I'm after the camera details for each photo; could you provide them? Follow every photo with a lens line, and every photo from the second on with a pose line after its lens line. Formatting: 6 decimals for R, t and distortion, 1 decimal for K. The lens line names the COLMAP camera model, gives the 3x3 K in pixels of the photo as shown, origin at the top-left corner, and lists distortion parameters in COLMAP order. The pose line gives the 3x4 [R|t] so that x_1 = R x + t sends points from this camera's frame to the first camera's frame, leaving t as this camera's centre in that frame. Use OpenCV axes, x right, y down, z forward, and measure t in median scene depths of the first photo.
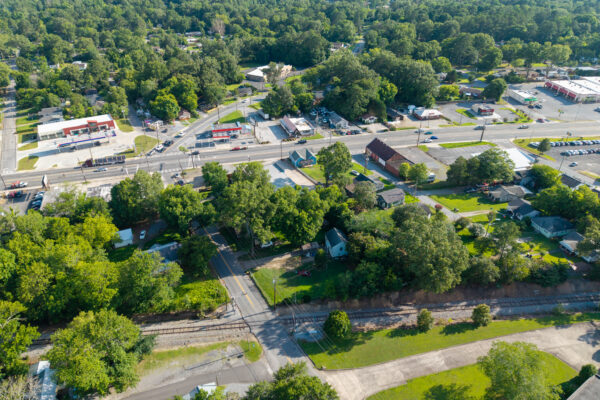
lens RADIAL K [[401.4, 0, 300.0], [0, 401.4, 200.0], [0, 0, 1]] dist [0.040208, -0.054014]
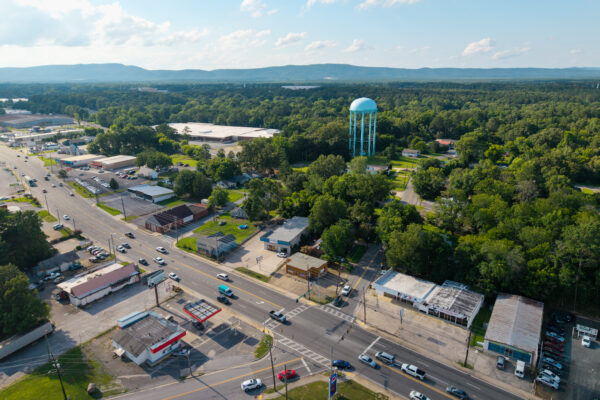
lens RADIAL K [[401.4, 0, 300.0], [0, 401.4, 200.0], [0, 0, 1]] dist [0.040208, -0.054014]
pose [[-0.590936, -0.231536, 0.772778, -0.580306], [0.433339, 0.716886, 0.546160, -0.447262], [-0.680450, 0.657621, -0.323301, 0.896388]]
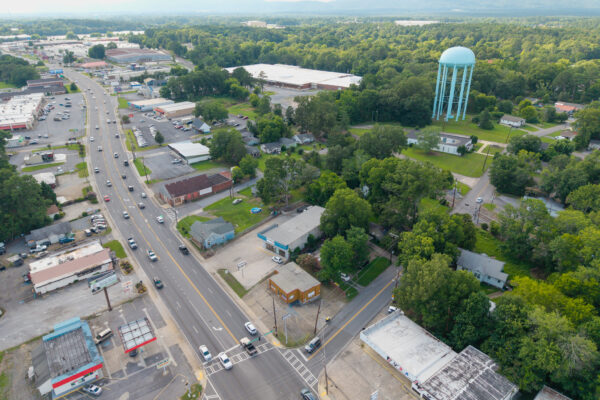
lens RADIAL K [[401.4, 0, 300.0], [0, 401.4, 200.0], [0, 0, 1]] dist [0.040208, -0.054014]
pose [[-0.349372, -0.399569, 0.847517, -0.514589], [0.499711, 0.685685, 0.529268, -0.364639], [-0.792608, 0.608425, -0.039890, 0.716578]]
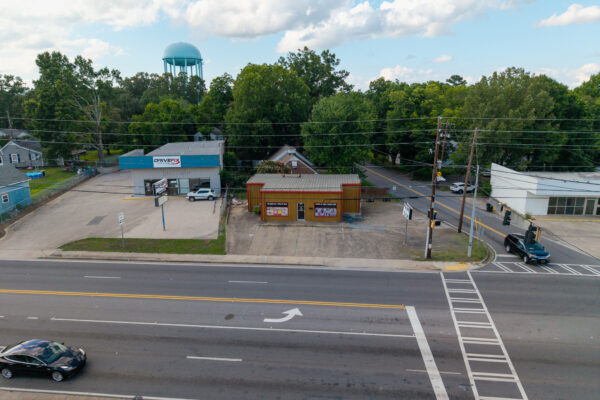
lens RADIAL K [[401.4, 0, 300.0], [0, 401.4, 200.0], [0, 0, 1]] dist [0.040208, -0.054014]
pose [[-0.931673, -0.075191, 0.355433, -0.218332], [0.198622, 0.713768, 0.671629, -0.183584], [-0.304197, 0.696335, -0.650063, 0.896715]]
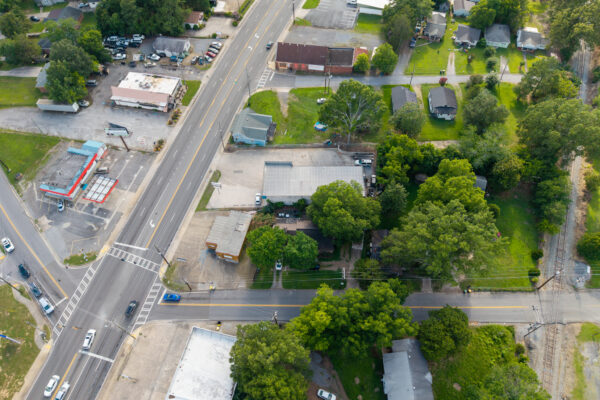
lens RADIAL K [[401.4, 0, 300.0], [0, 401.4, 200.0], [0, 0, 1]] dist [0.040208, -0.054014]
pose [[0.496575, -0.724689, 0.477744, -0.302931], [0.458816, 0.686371, 0.564254, -0.304616], [-0.736818, -0.060998, 0.673334, 0.390446]]
